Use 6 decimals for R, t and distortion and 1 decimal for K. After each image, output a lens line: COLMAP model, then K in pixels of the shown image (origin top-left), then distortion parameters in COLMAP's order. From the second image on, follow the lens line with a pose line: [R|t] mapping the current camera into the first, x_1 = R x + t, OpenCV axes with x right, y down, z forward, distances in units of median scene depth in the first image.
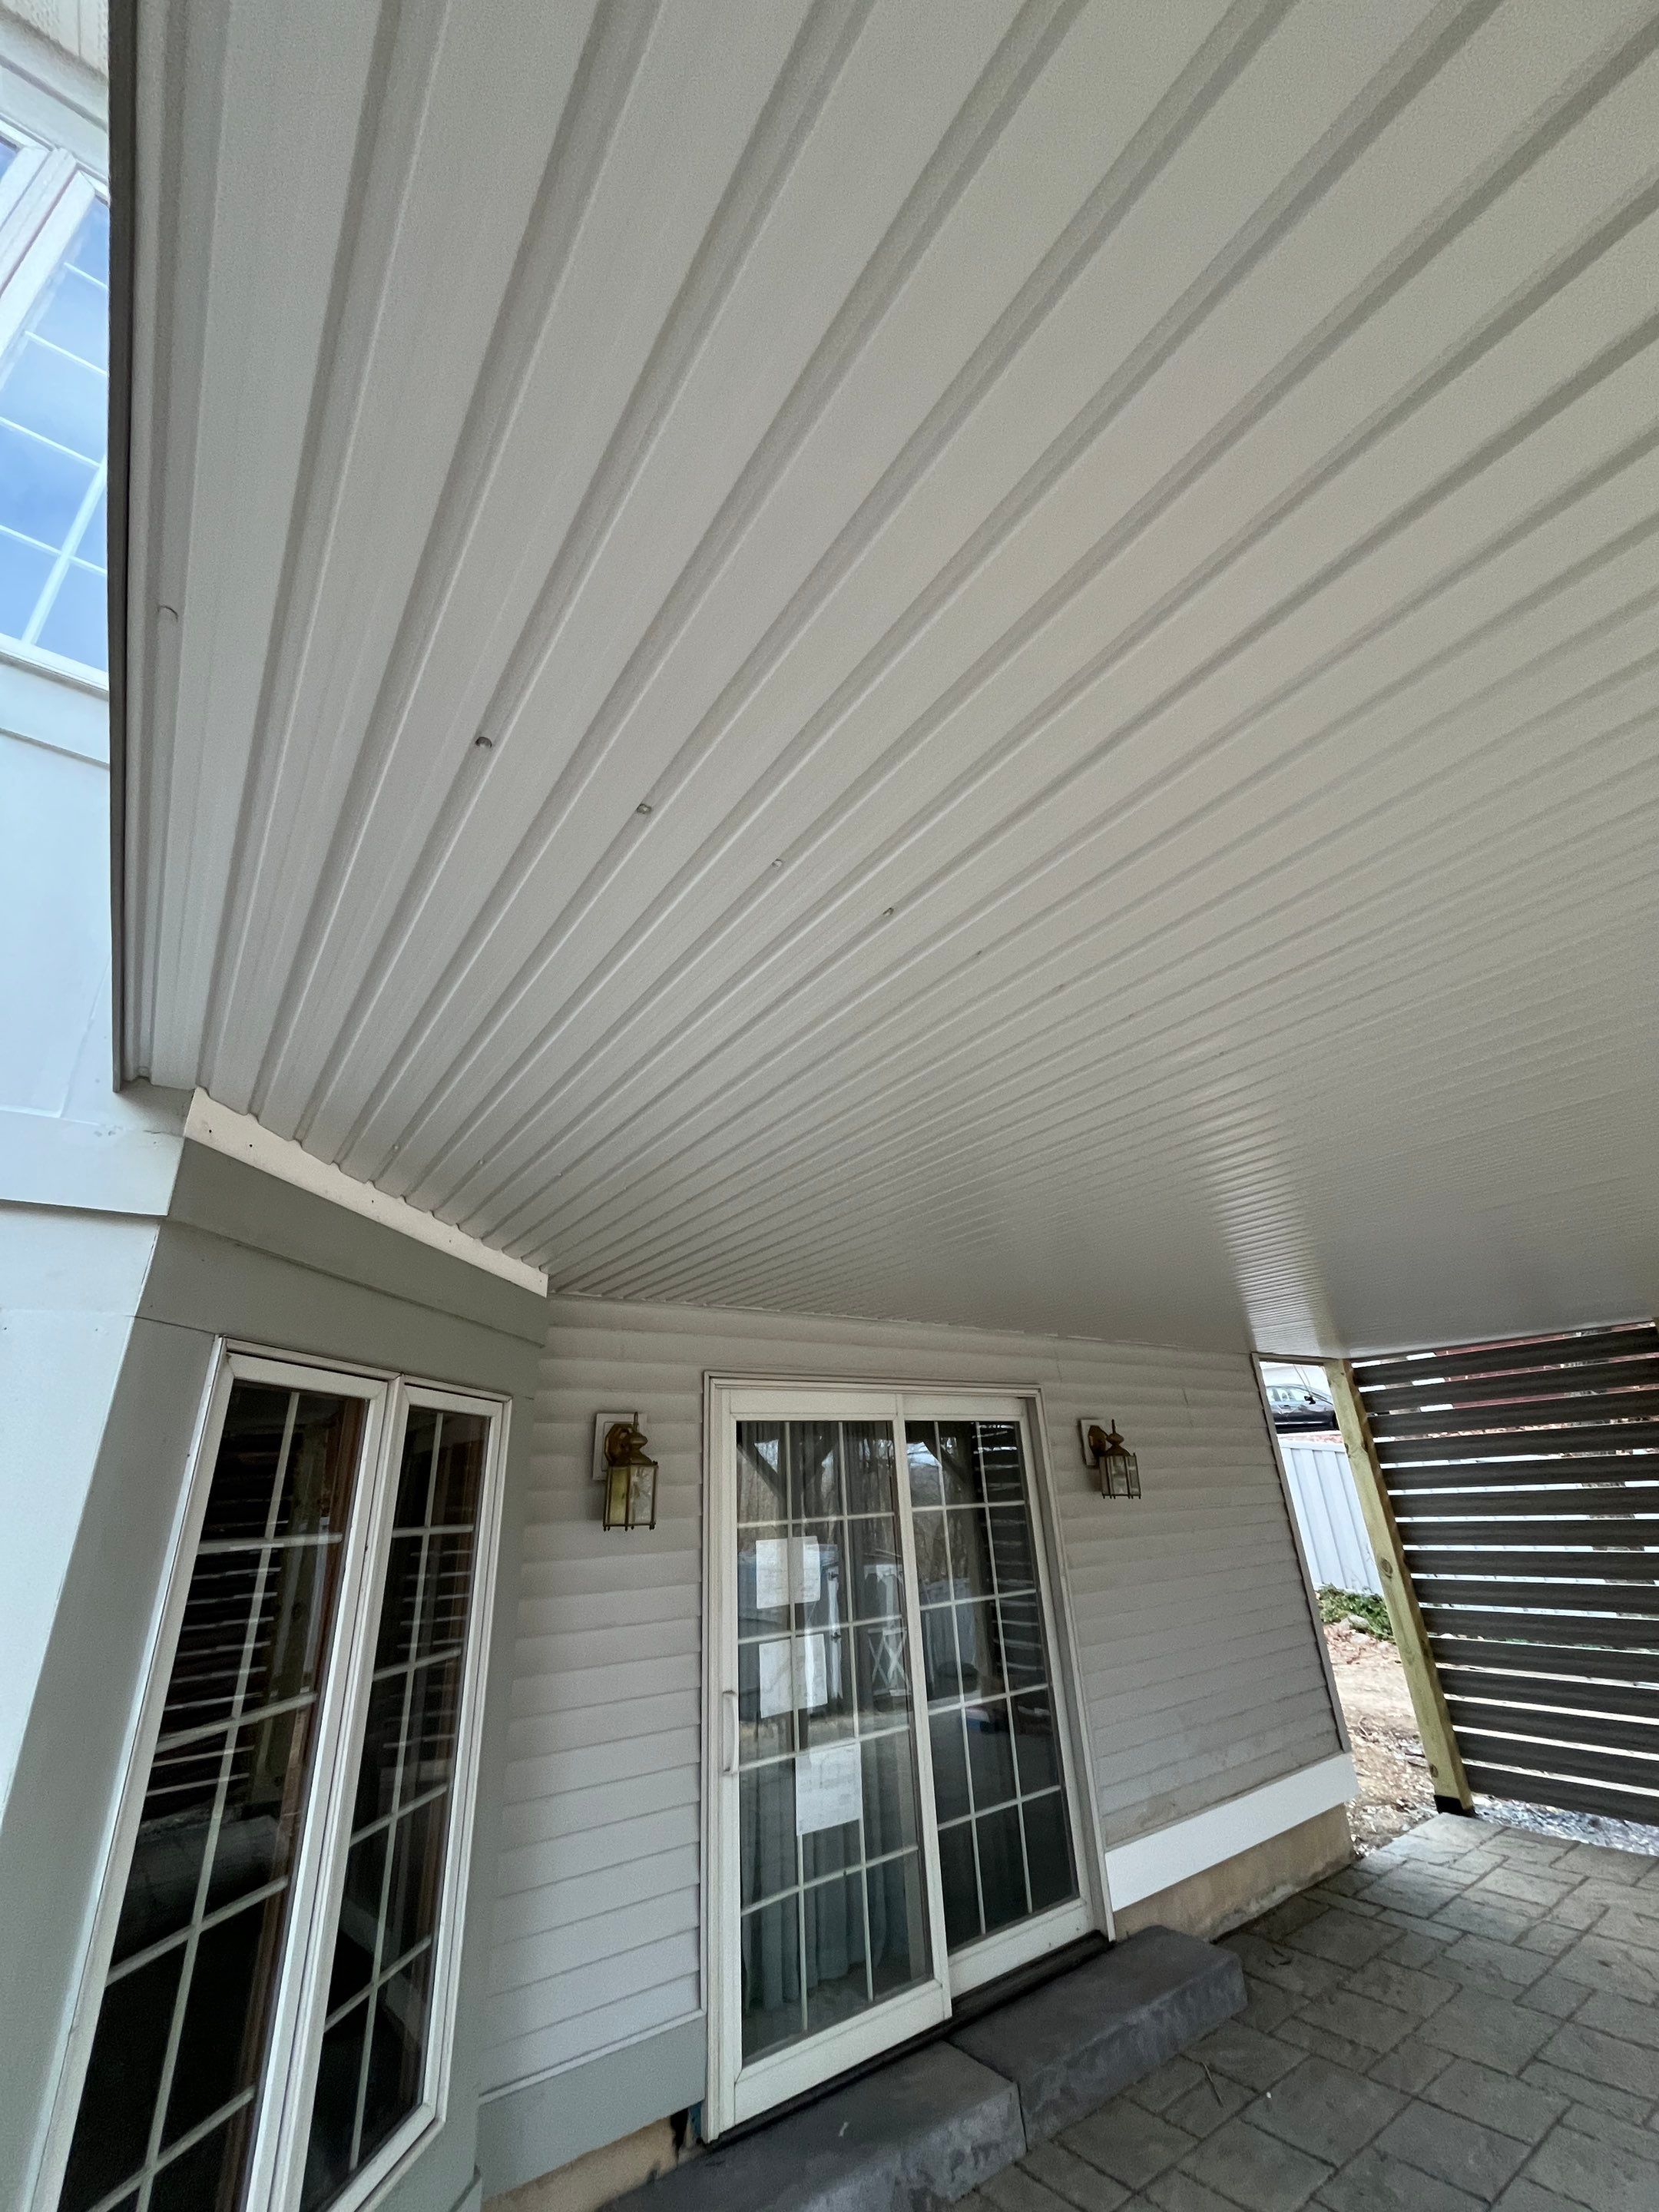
lens RADIAL K [[895.3, 0, 835.7], [0, 895.3, 1104.9], [0, 0, 1]] dist [-0.002073, 0.001368]
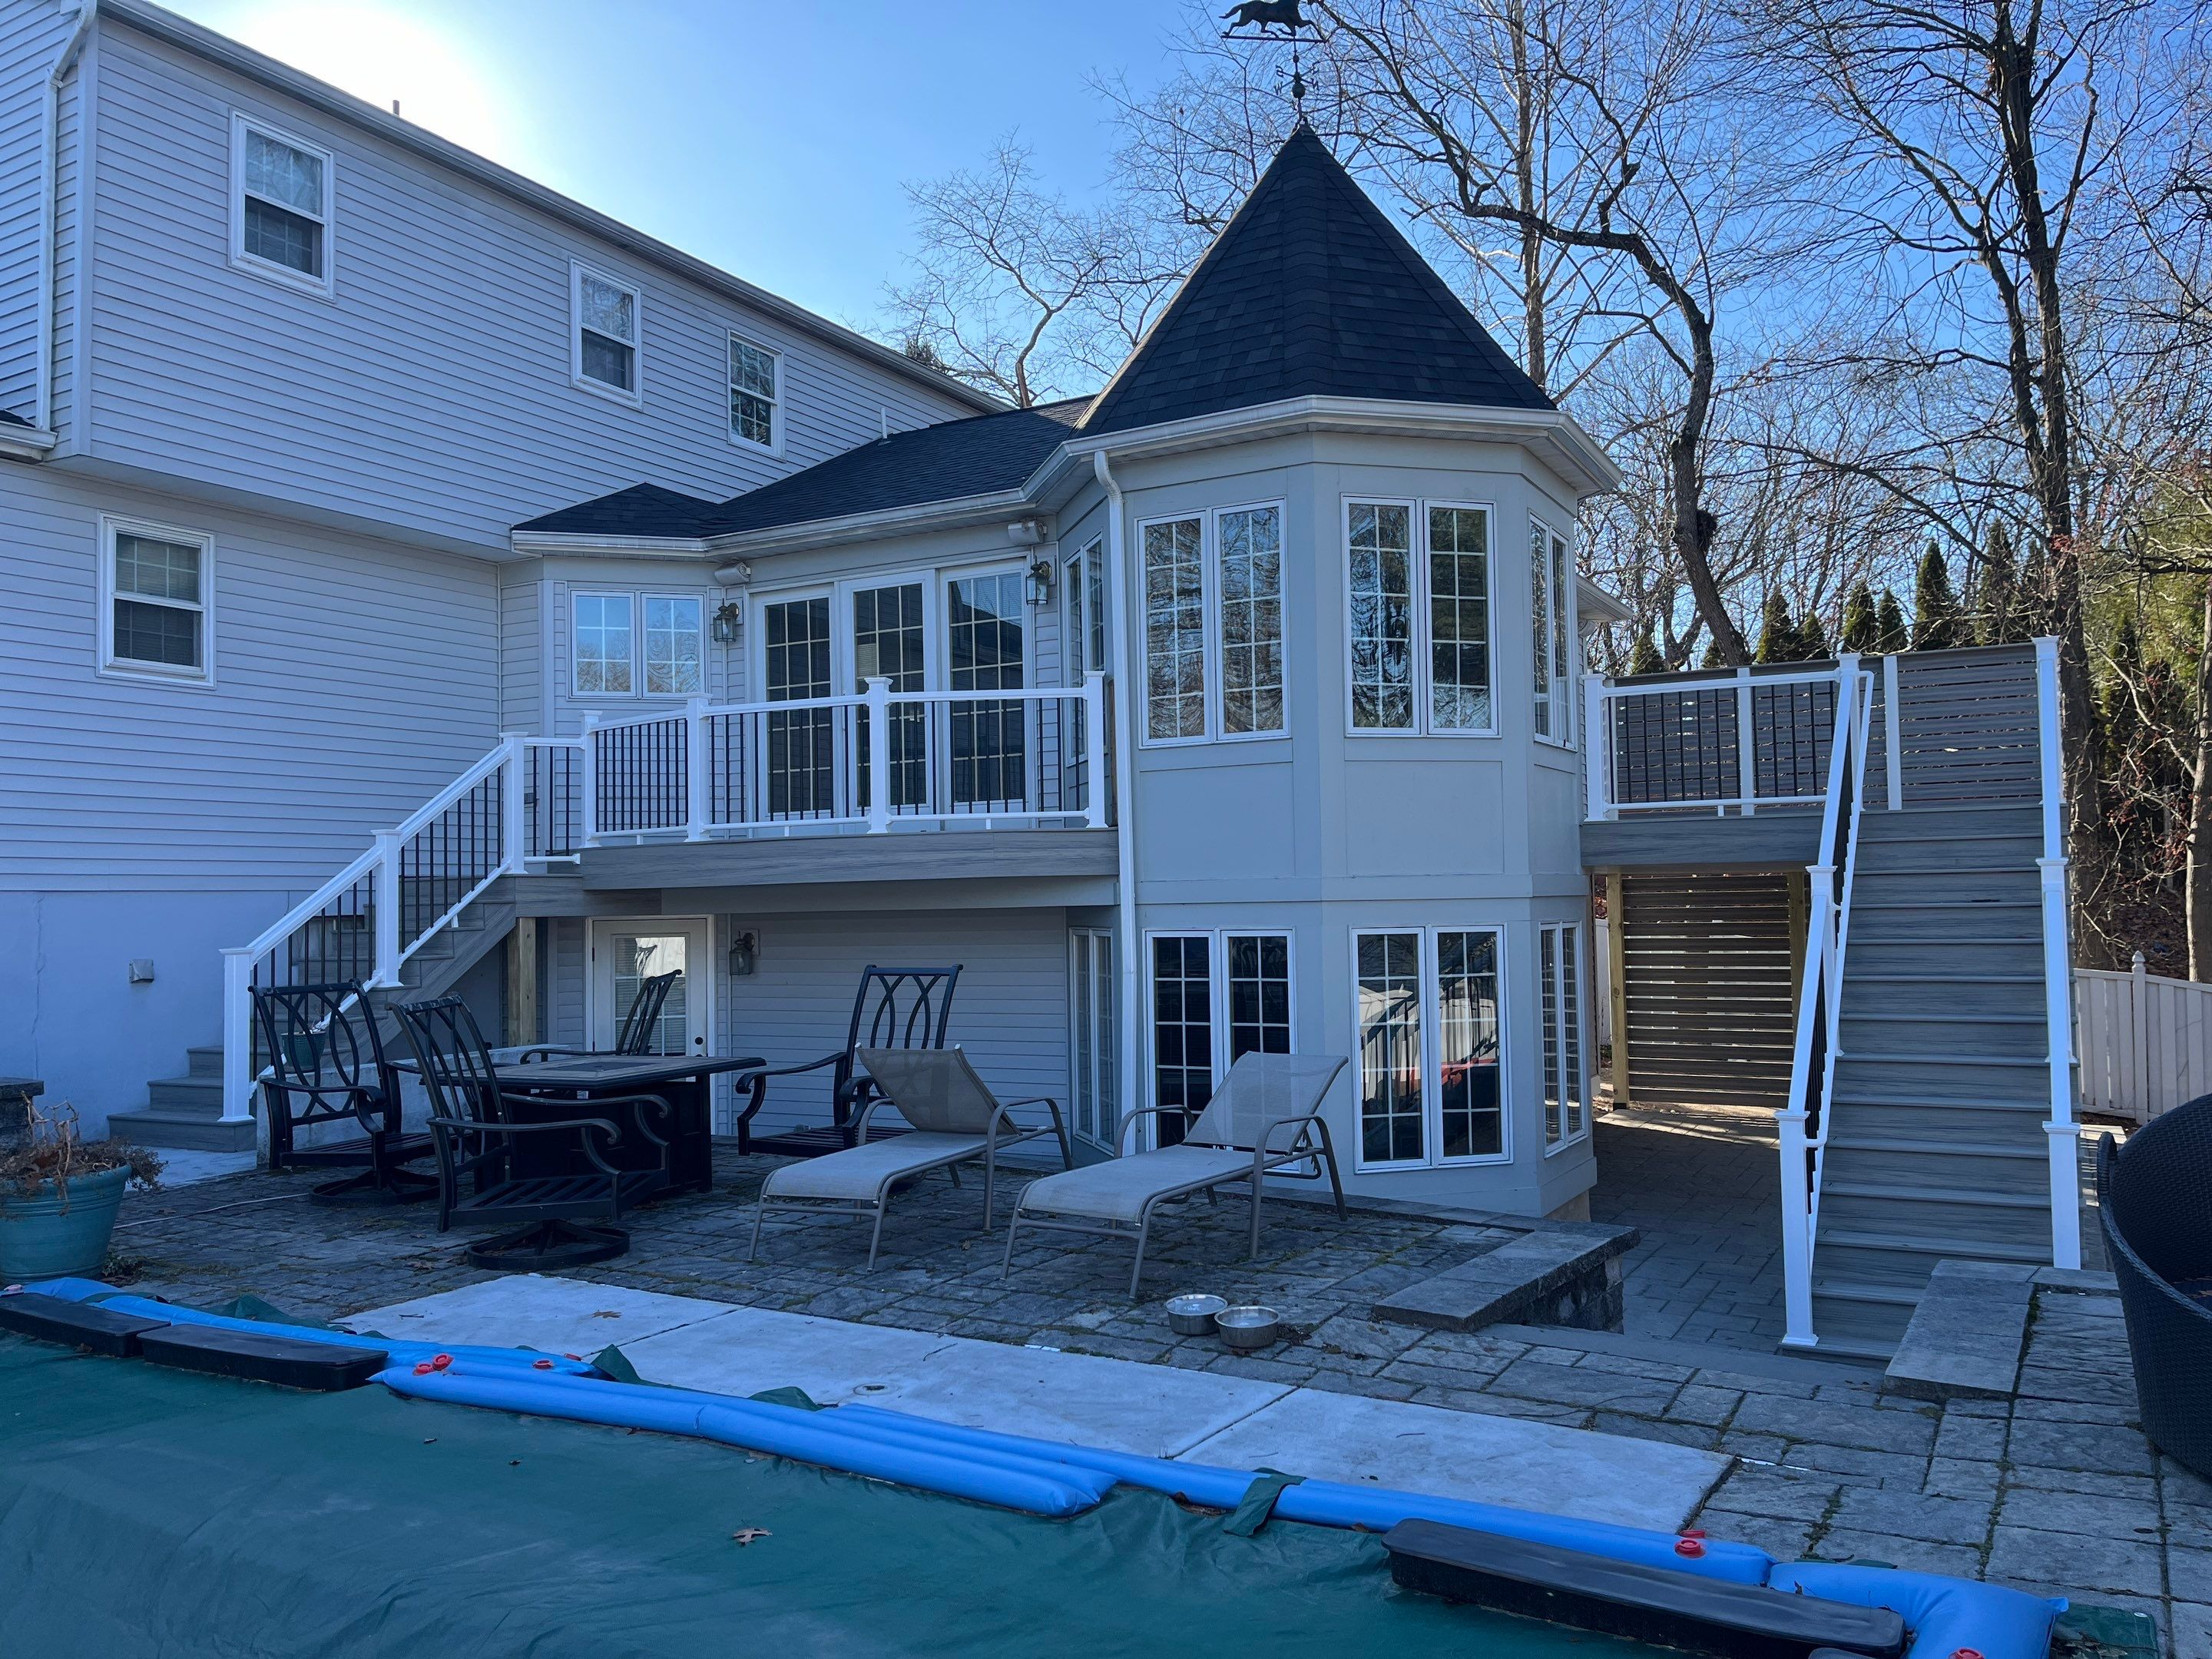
lens RADIAL K [[1670.2, 0, 1119.2], [0, 1670.2, 836.0], [0, 0, 1]] dist [0.067677, -0.090595]
pose [[0.909786, 0.051059, 0.411924, -2.708822], [-0.192508, 0.931122, 0.309762, -0.972976], [-0.367735, -0.361116, 0.856951, -2.203740]]
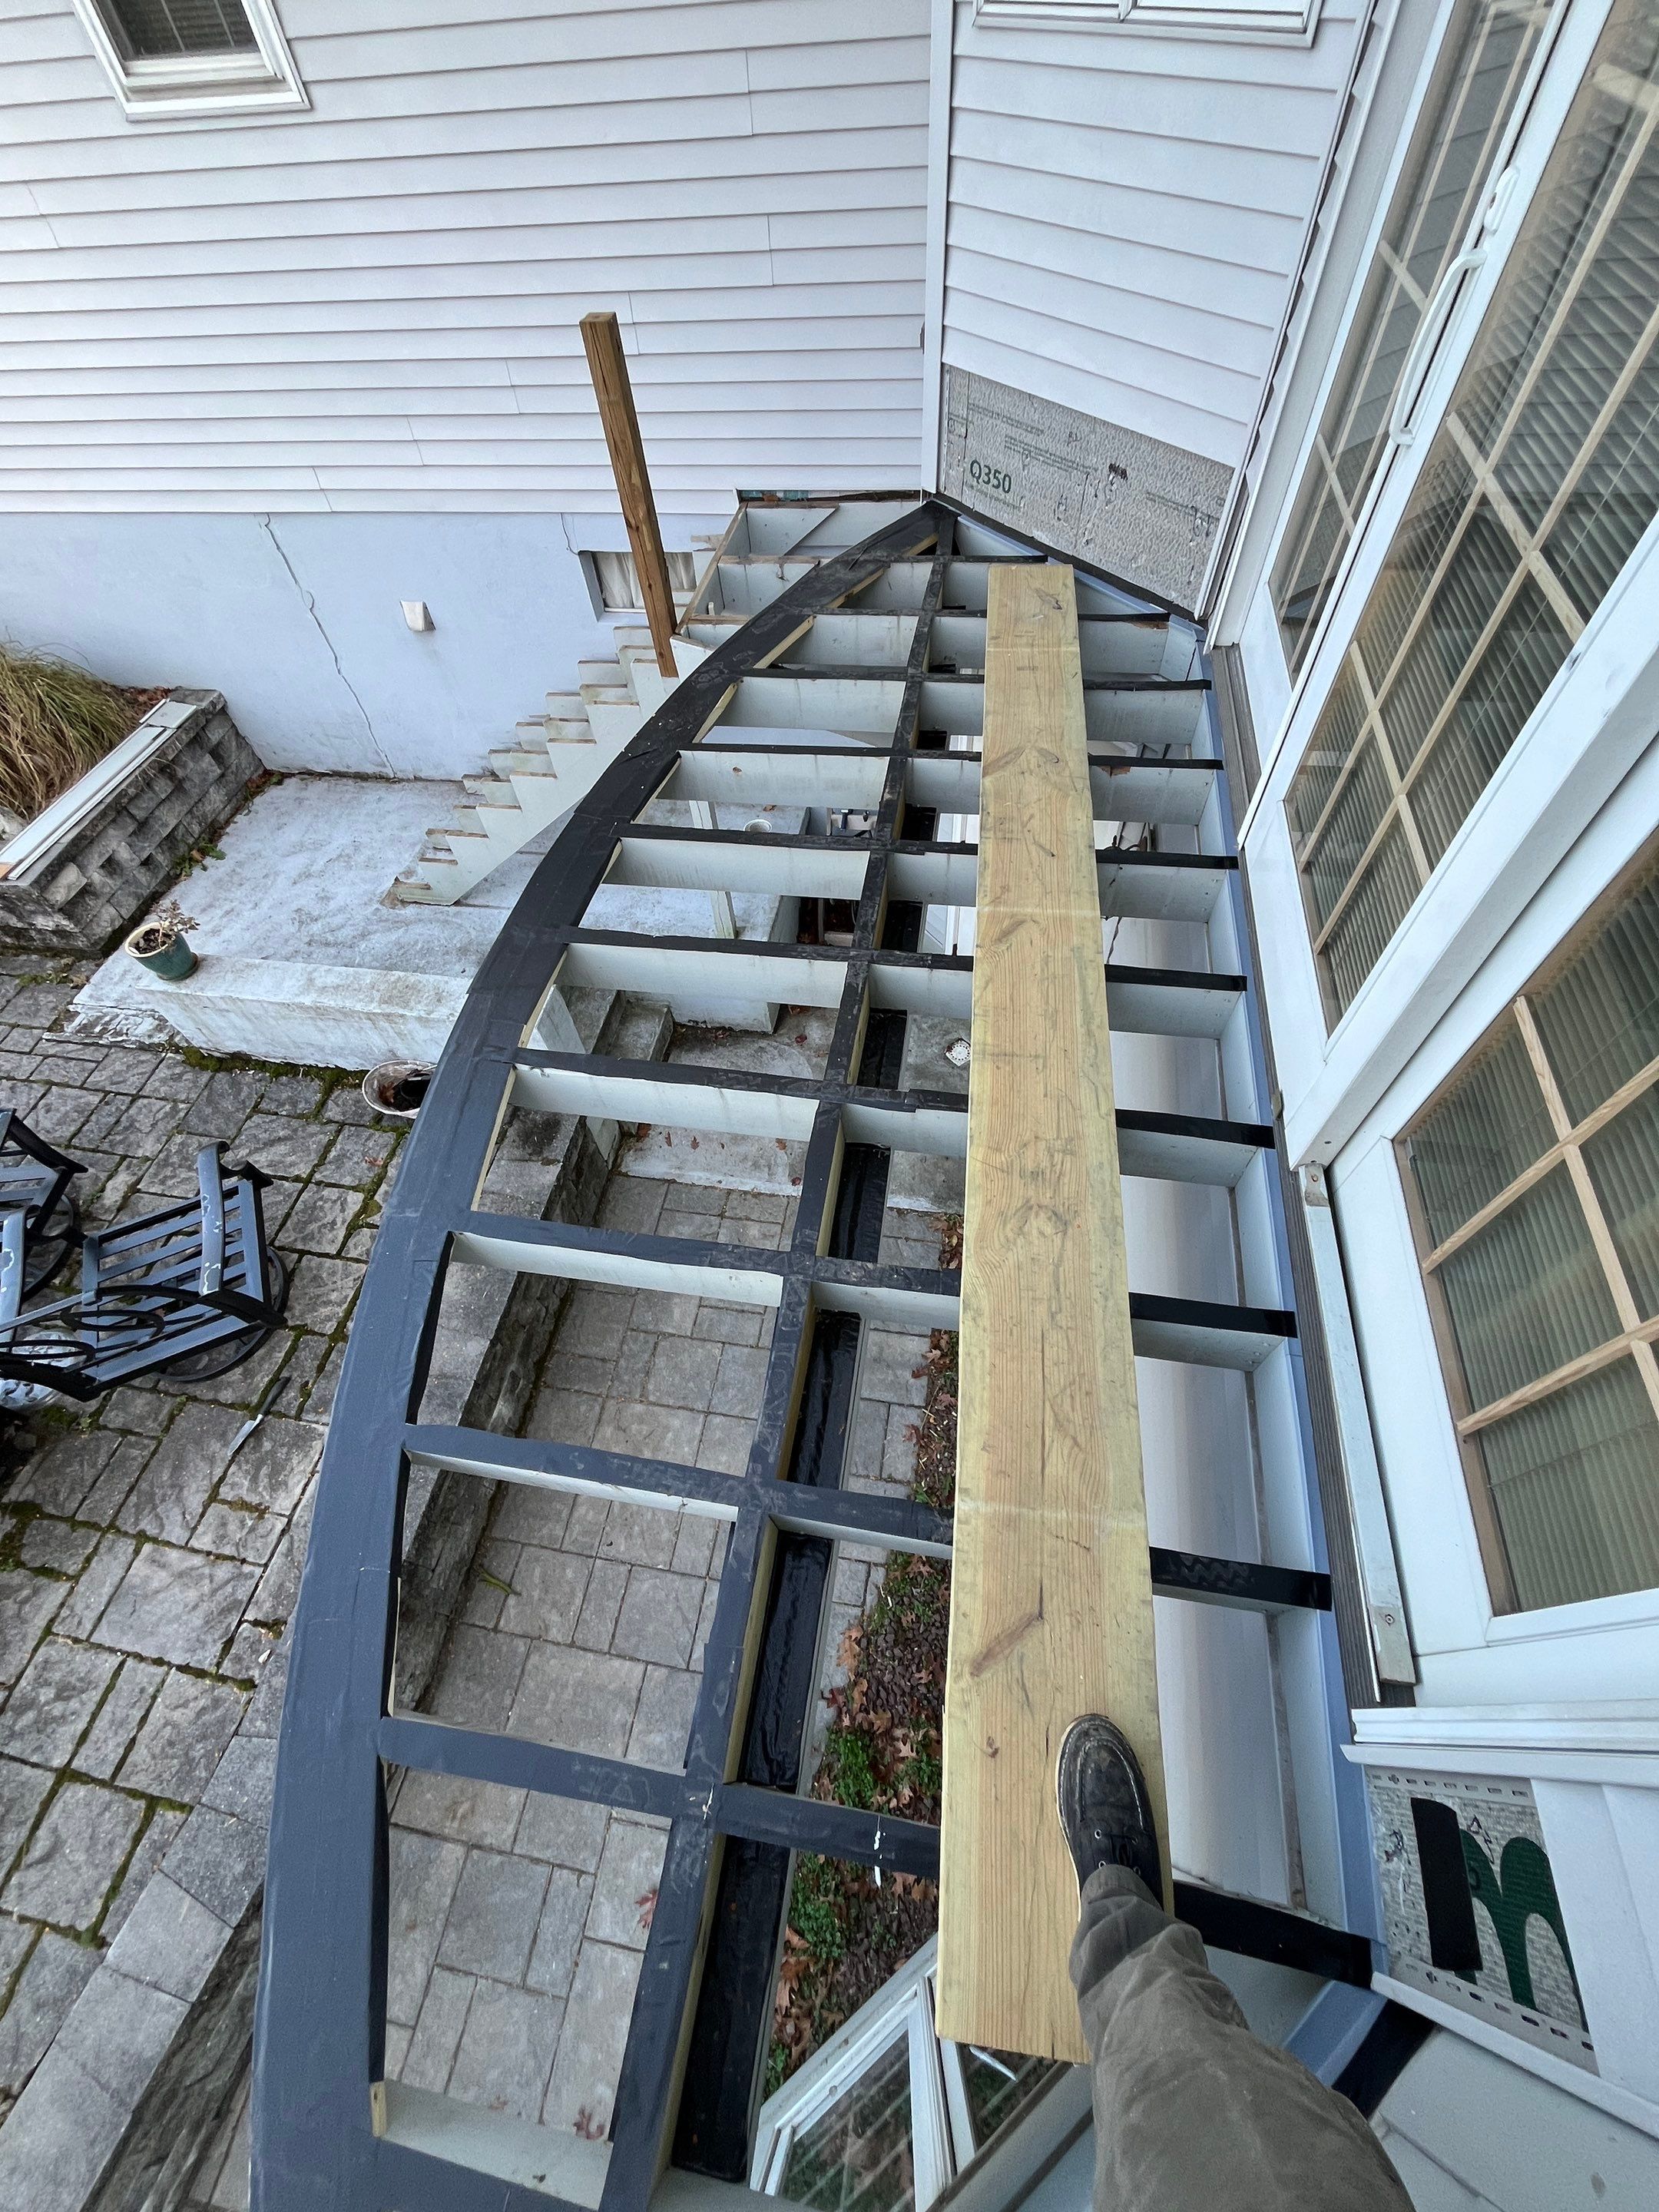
lens RADIAL K [[888.9, 0, 819.7], [0, 888.9, 1108.1], [0, 0, 1]] dist [-0.003216, -0.000194]
pose [[0.688384, 0.599932, -0.407687, -1.506237], [0.313734, 0.260496, 0.913079, -0.256970], [0.653986, -0.756454, -0.008898, 1.091666]]
